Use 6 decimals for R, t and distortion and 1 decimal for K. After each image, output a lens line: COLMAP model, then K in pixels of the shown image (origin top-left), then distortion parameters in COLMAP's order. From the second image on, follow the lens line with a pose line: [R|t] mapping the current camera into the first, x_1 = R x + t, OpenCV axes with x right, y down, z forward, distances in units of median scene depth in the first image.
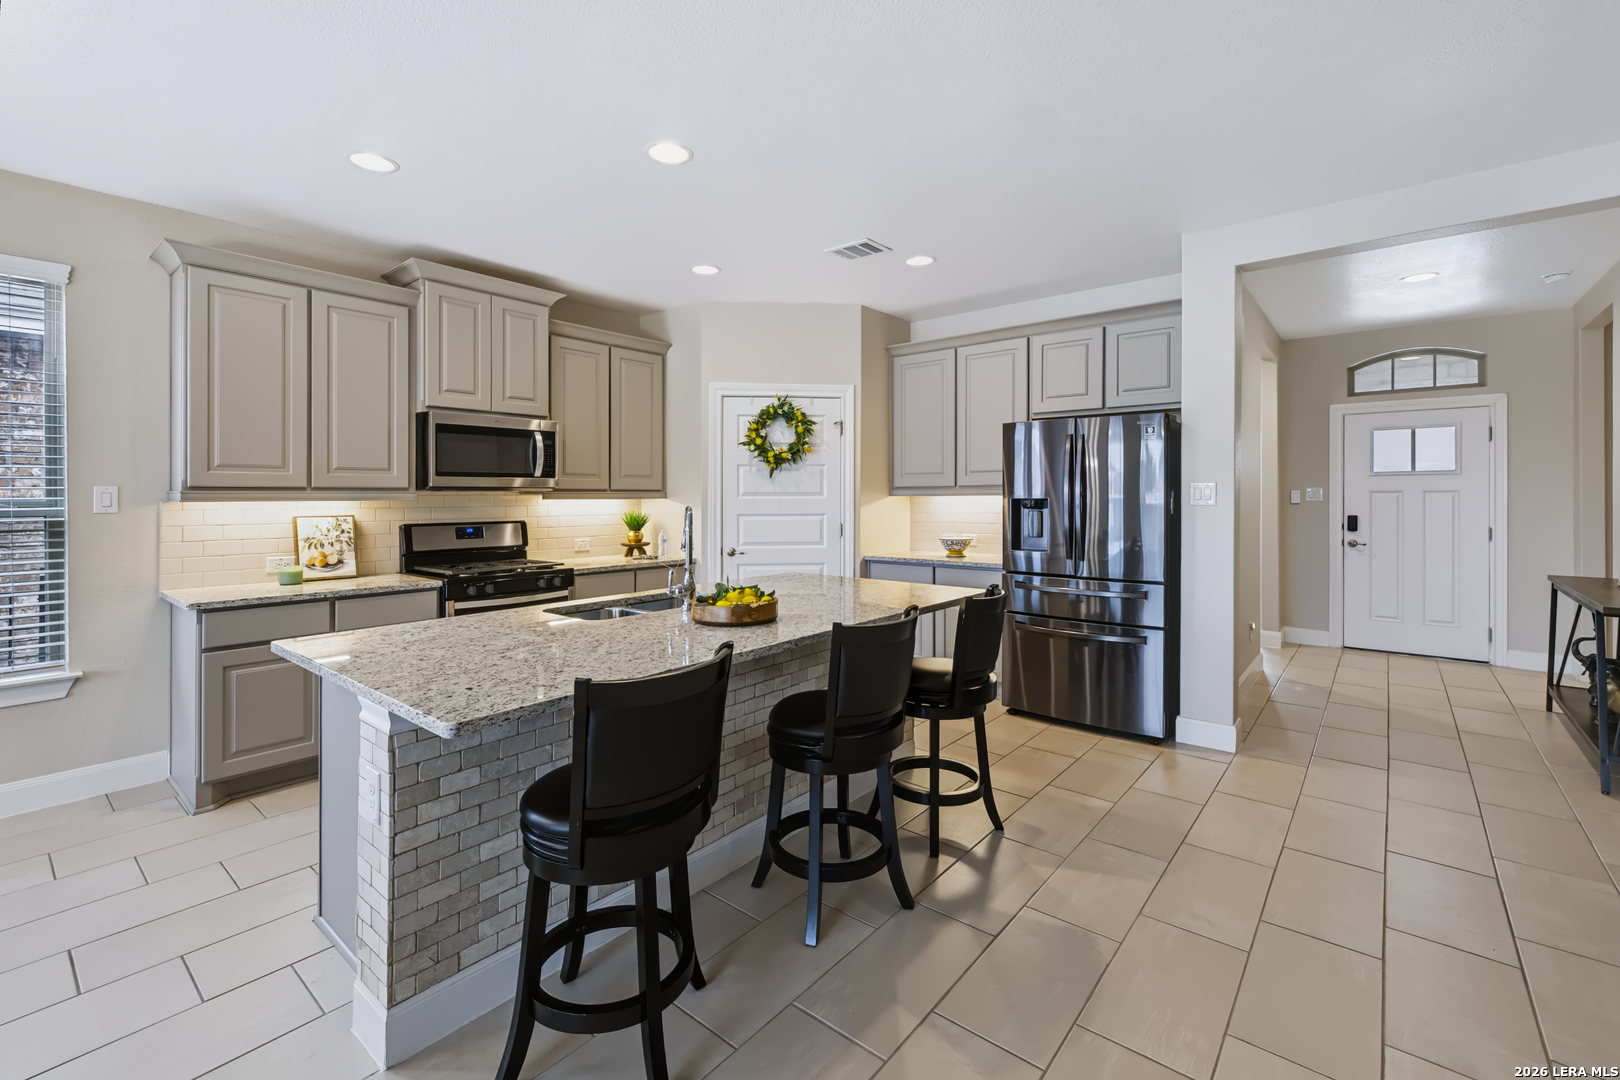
lens RADIAL K [[694.0, 0, 801.7], [0, 694.0, 497.9], [0, 0, 1]] dist [0.001233, 0.000026]
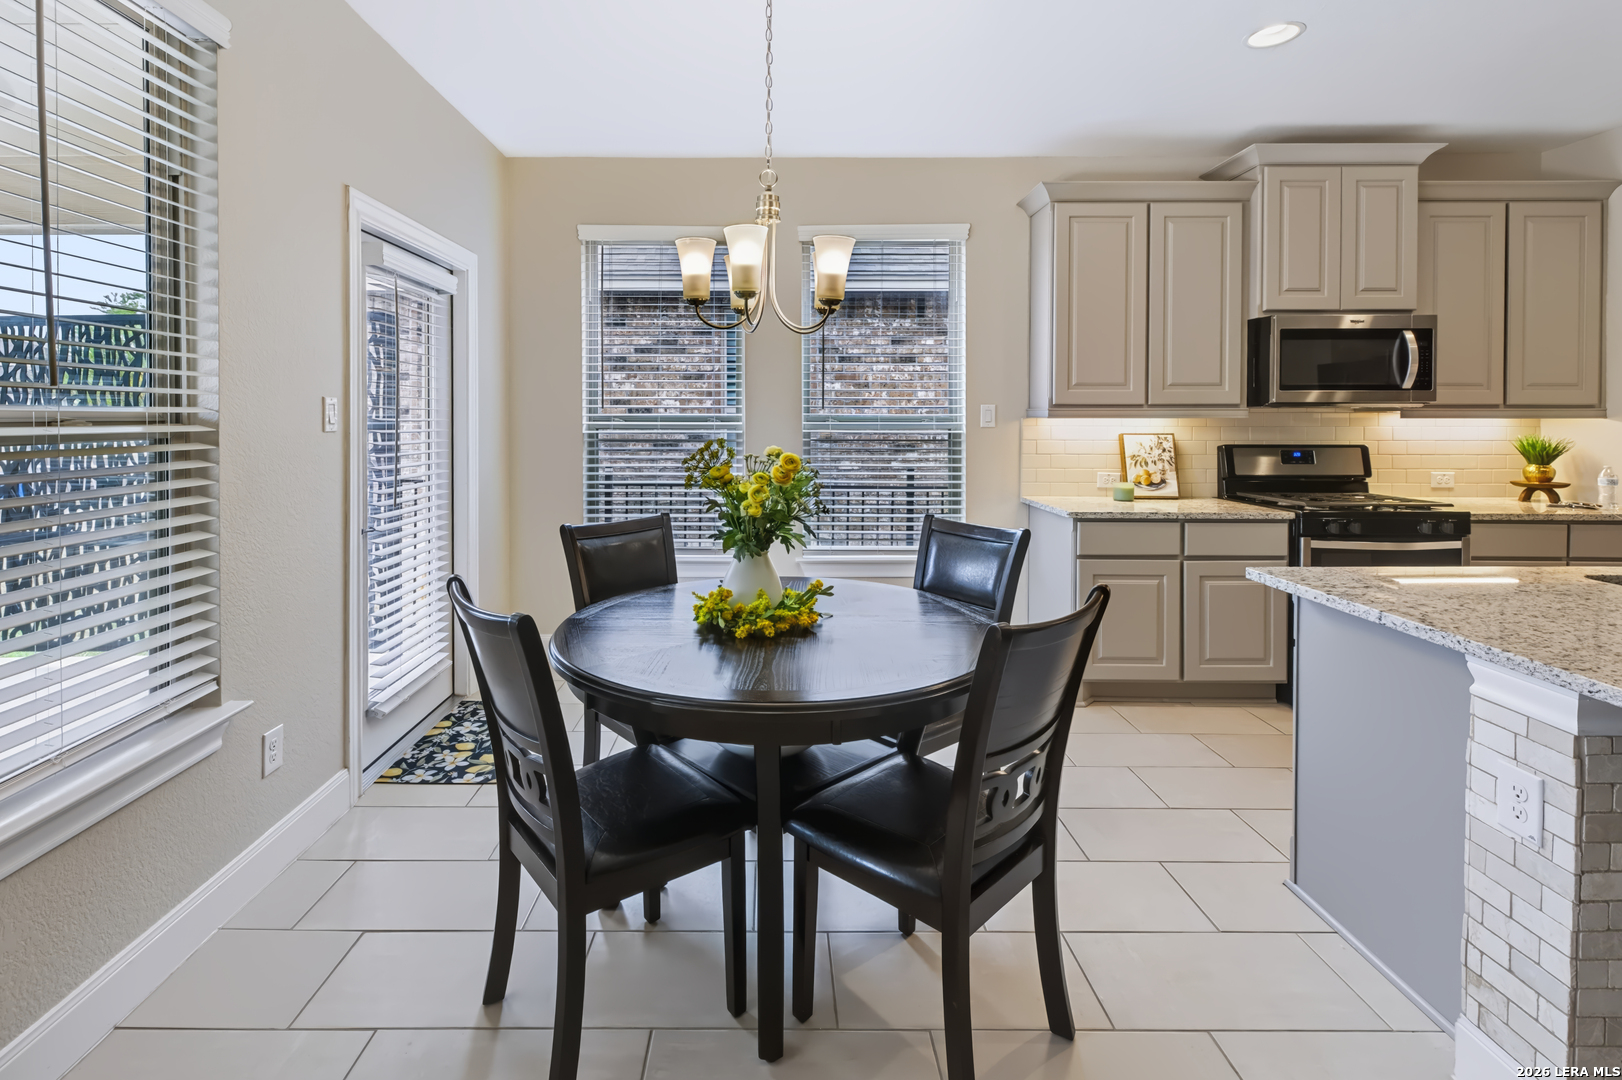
lens RADIAL K [[727.7, 0, 777.4], [0, 727.7, 421.0], [0, 0, 1]] dist [0.002297, 0.000655]
pose [[0.641389, 0.008080, -0.767173, -0.228858], [-0.004268, 0.999967, 0.006964, 0.003157], [0.767204, -0.001192, 0.641402, -0.060591]]
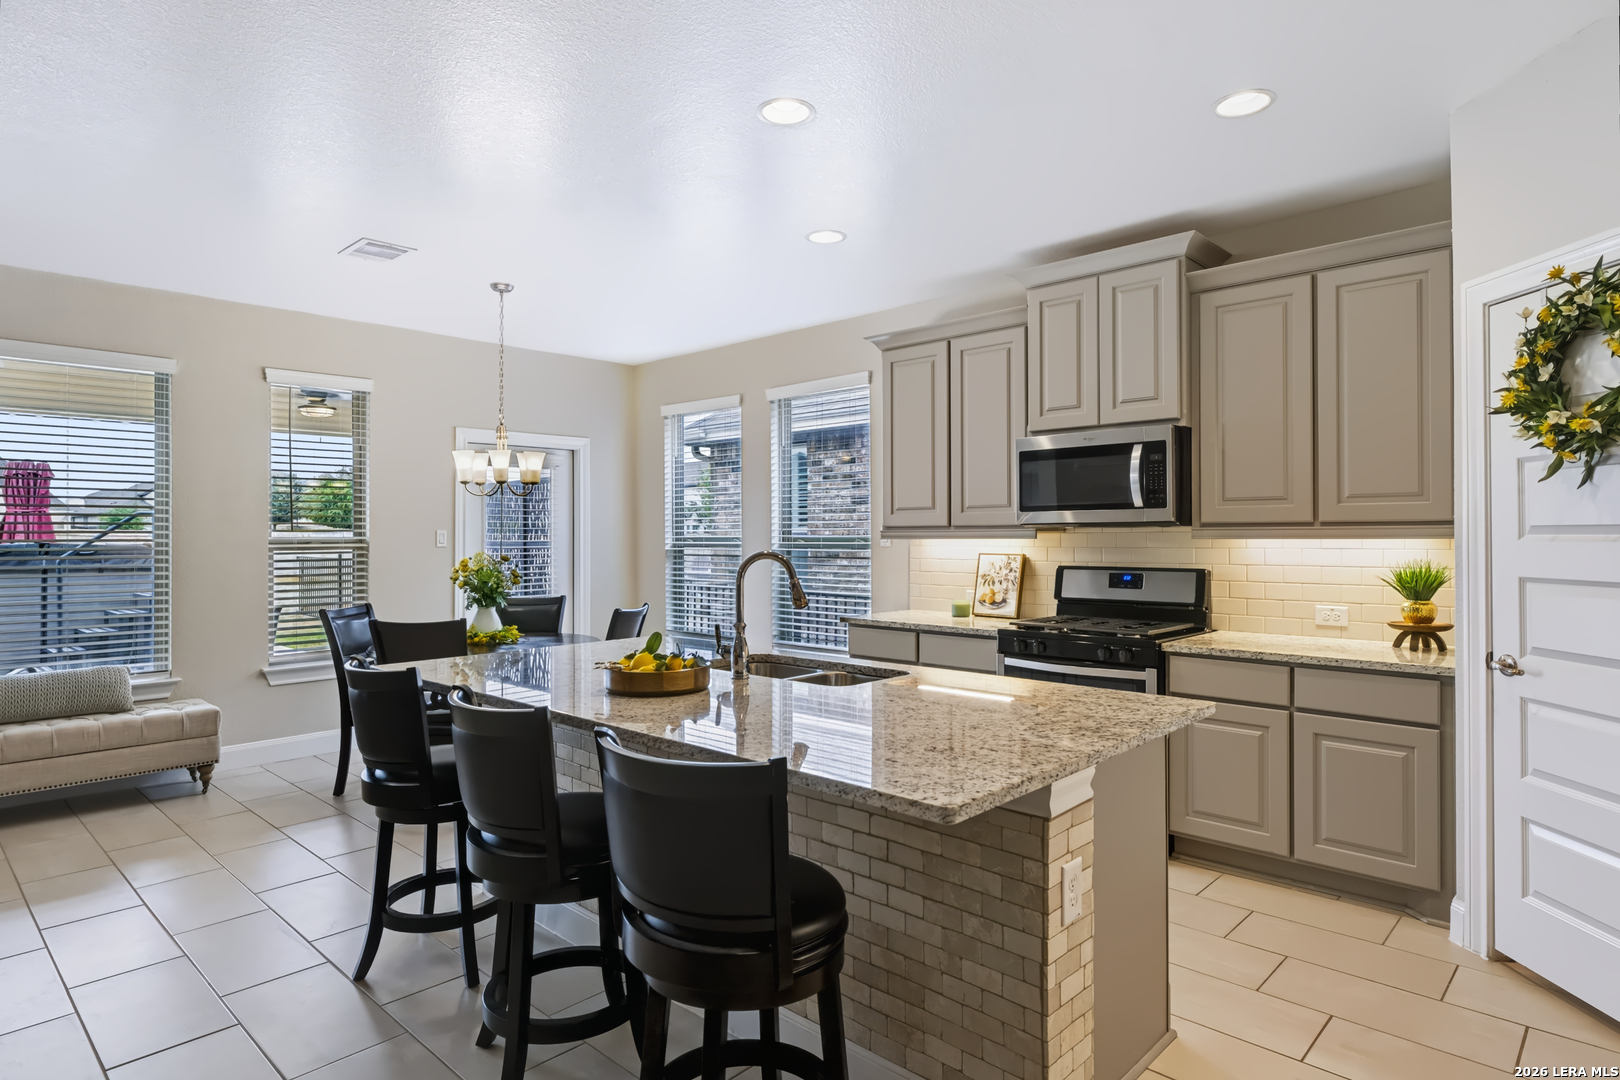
lens RADIAL K [[913.2, 0, 807.1], [0, 913.2, 522.7], [0, 0, 1]] dist [0.003199, 0.000748]
pose [[-0.067744, -0.007094, -0.997678, 0.640565], [0.005116, 0.999959, -0.007458, -0.010362], [0.997690, -0.005609, -0.067705, 0.797562]]
